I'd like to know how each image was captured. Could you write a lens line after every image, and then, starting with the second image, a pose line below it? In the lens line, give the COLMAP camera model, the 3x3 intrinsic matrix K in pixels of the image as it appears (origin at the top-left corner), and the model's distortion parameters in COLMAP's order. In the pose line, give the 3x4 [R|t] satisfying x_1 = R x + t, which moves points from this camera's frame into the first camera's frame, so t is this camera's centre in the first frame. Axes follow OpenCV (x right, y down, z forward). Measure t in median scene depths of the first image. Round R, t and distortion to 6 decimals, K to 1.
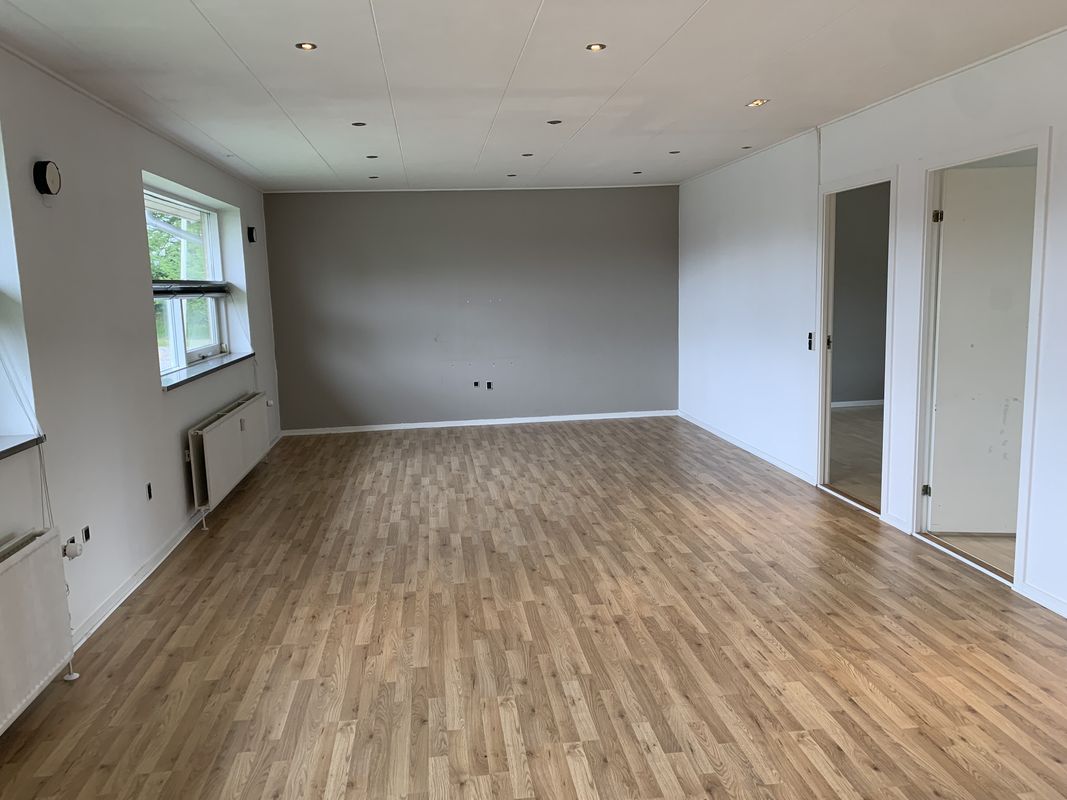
lens RADIAL K [[809.4, 0, 534.0], [0, 809.4, 397.4], [0, 0, 1]] dist [0.037733, -0.043236]
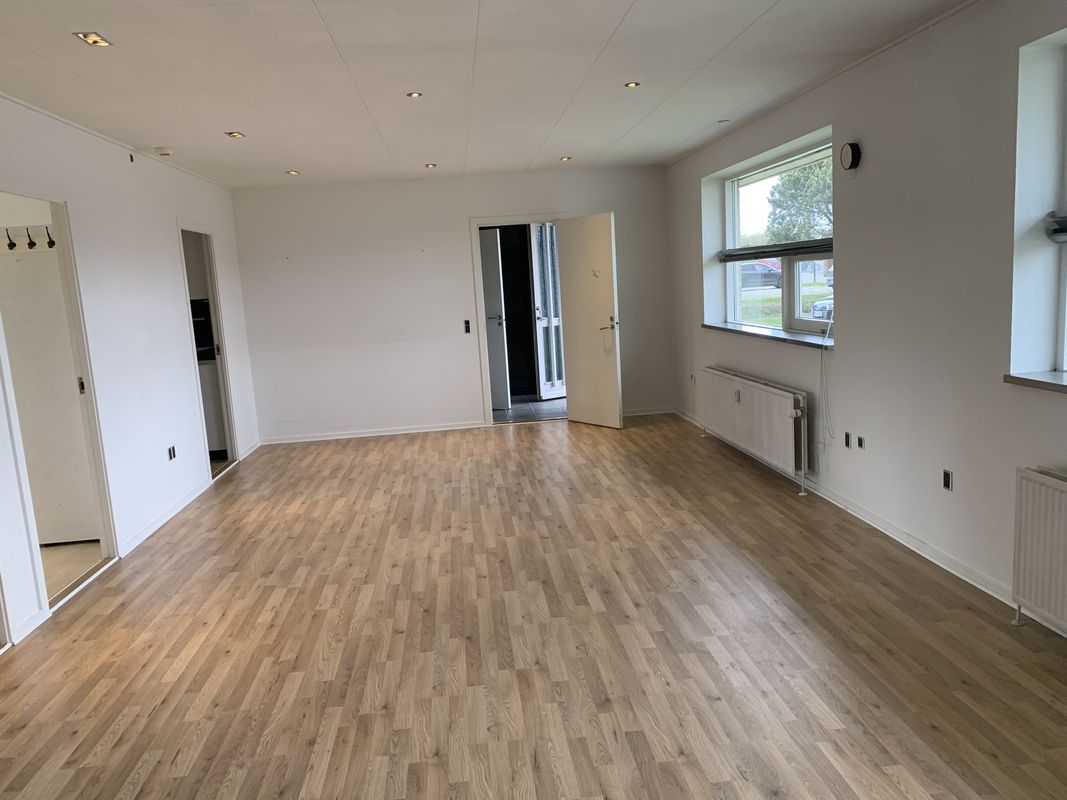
lens RADIAL K [[809.4, 0, 533.9], [0, 809.4, 402.4], [0, 0, 1]] dist [0.037733, -0.043236]
pose [[-0.995115, 0.088387, 0.043980, -0.101068], [0.097346, 0.952663, 0.288022, -0.258059], [-0.016441, 0.290896, -0.956613, 1.899840]]
